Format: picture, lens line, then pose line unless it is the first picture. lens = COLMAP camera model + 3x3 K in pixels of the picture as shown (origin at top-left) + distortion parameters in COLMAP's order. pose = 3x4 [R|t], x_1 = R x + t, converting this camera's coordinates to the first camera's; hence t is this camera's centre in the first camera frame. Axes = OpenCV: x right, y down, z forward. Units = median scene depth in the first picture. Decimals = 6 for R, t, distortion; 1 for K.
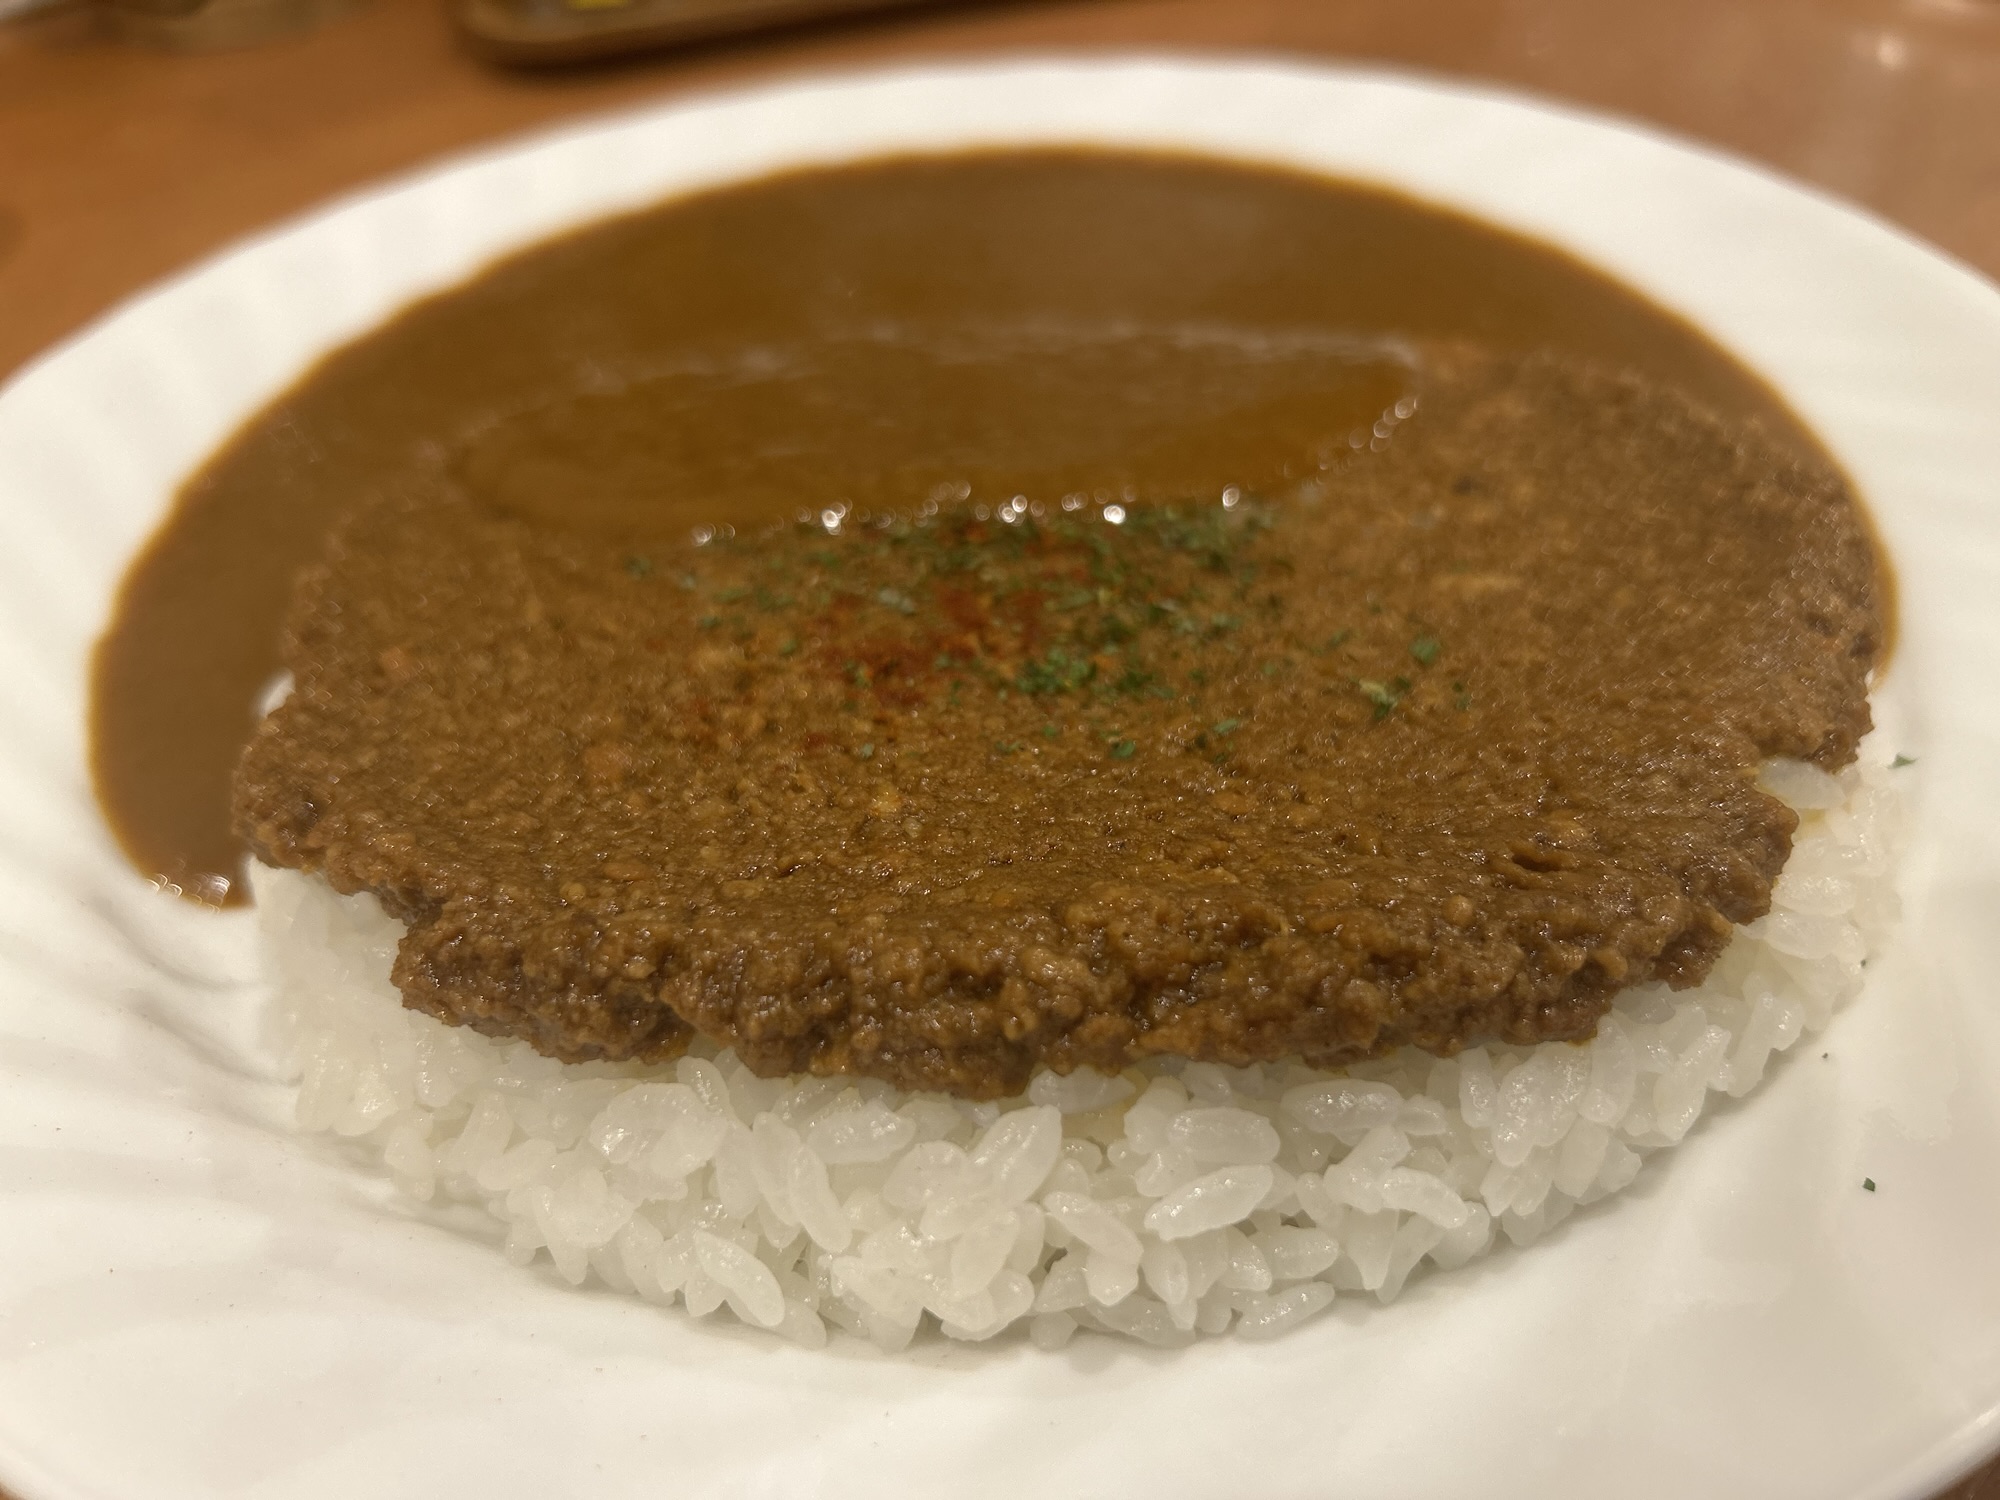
lens RADIAL K [[1797.2, 0, 1000.0], [0, 1797.2, 750.0], [0, 0, 1]] dist [-0.001786, -0.204813]
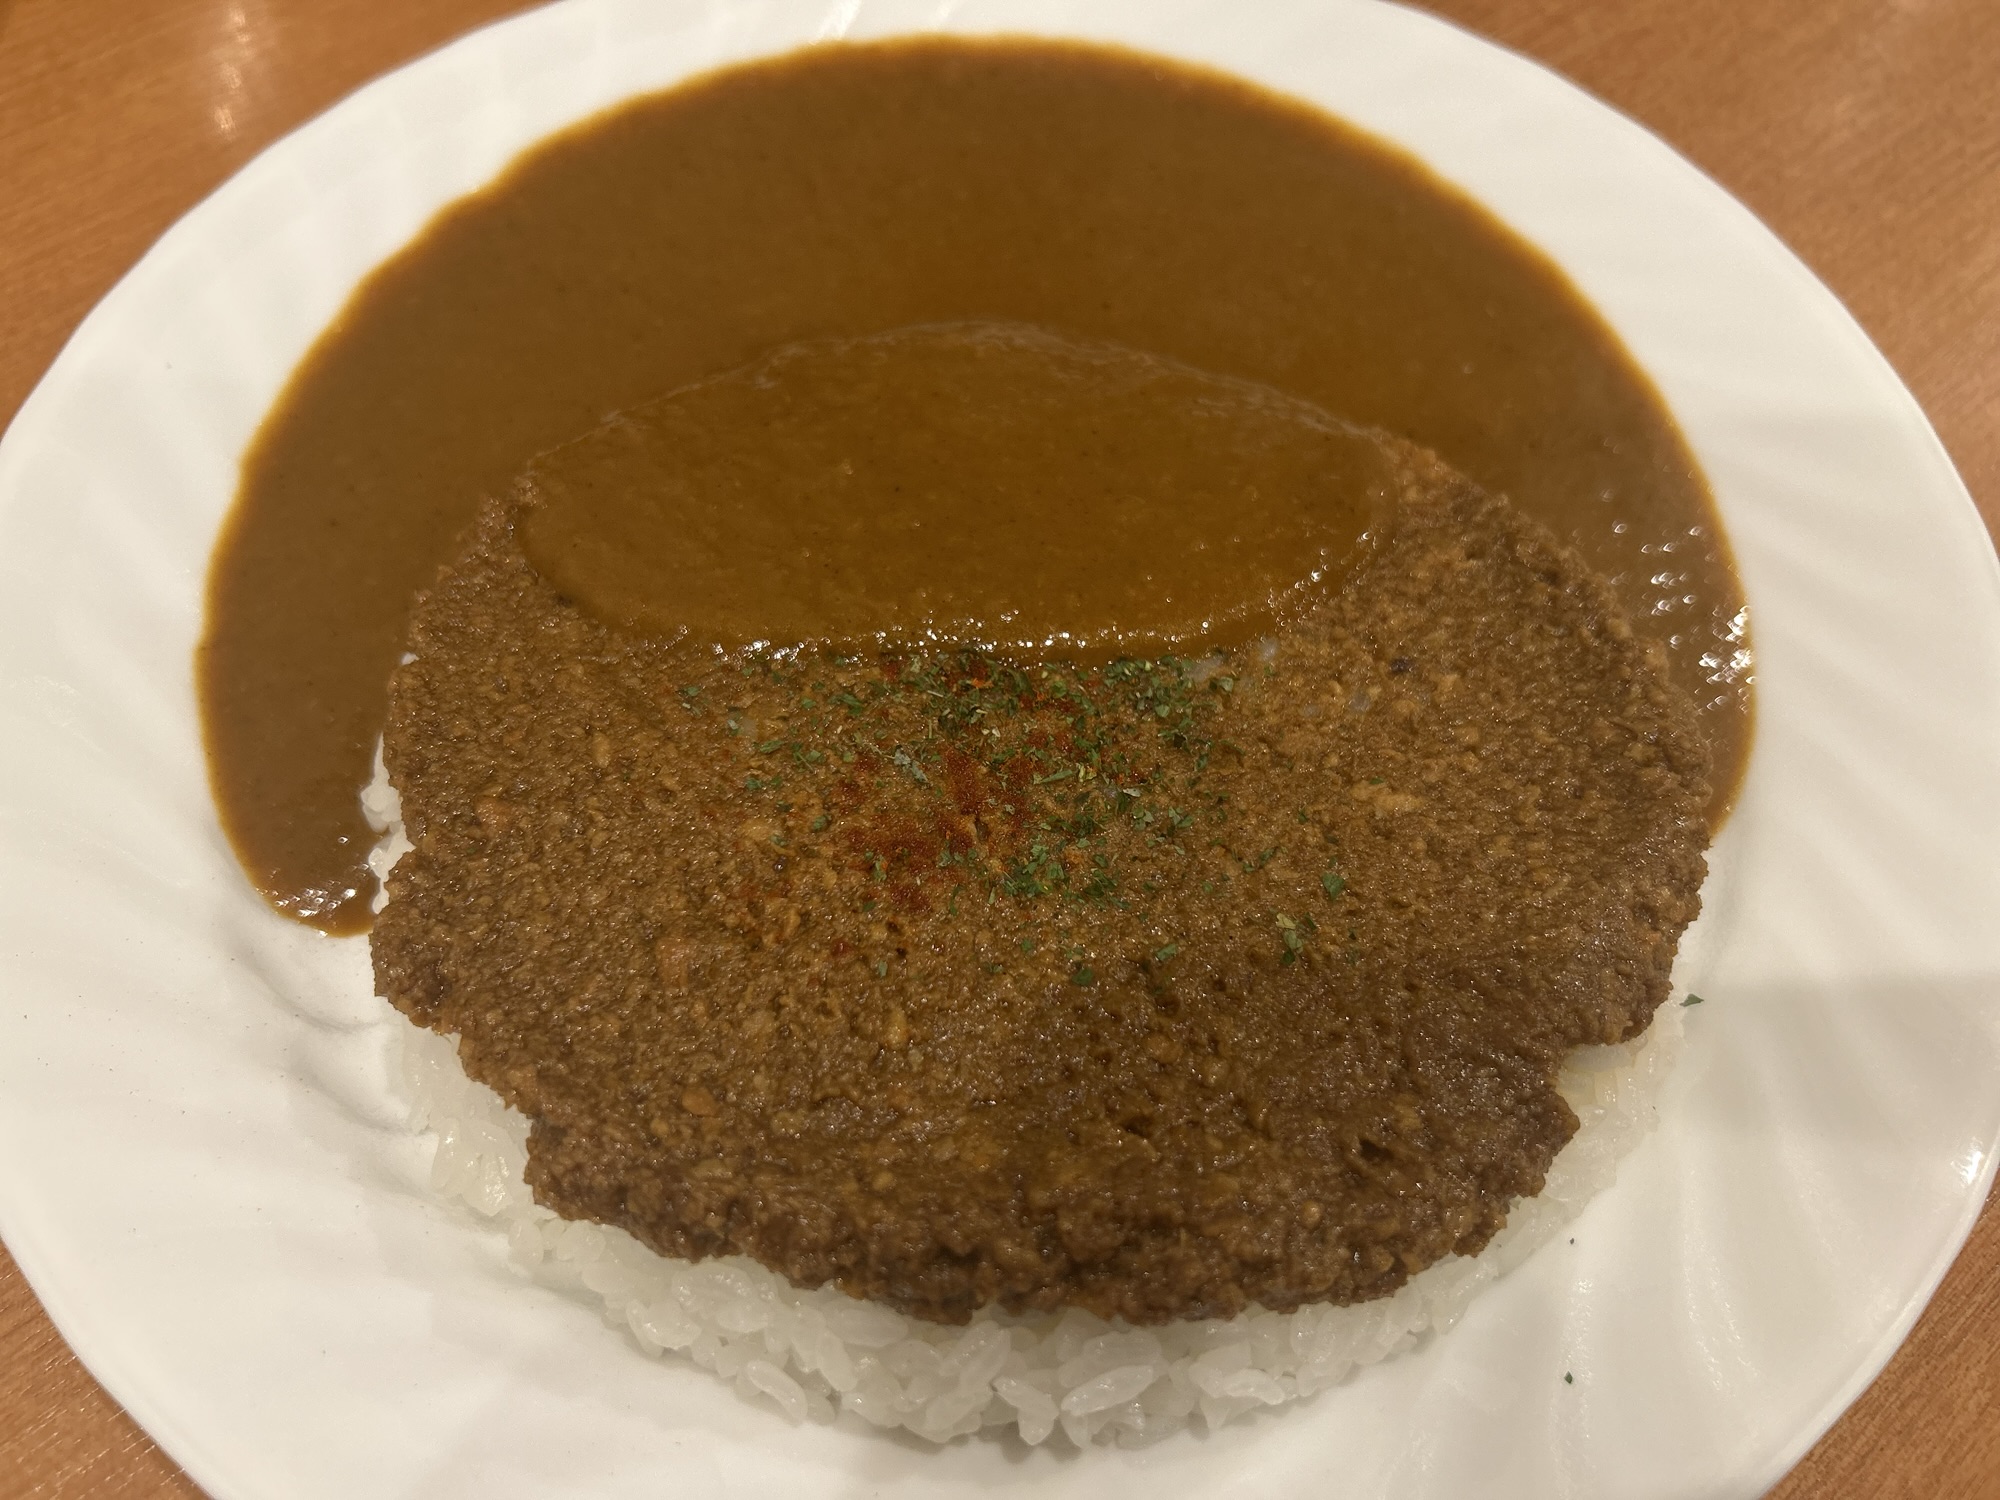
lens RADIAL K [[1797.2, 0, 1000.0], [0, 1797.2, 750.0], [0, 0, 1]] dist [-0.001786, -0.204813]
pose [[0.995778, 0.076925, 0.050084, -0.064031], [-0.089972, 0.926085, 0.366431, -0.591156], [-0.018195, -0.369390, 0.929096, -0.117858]]
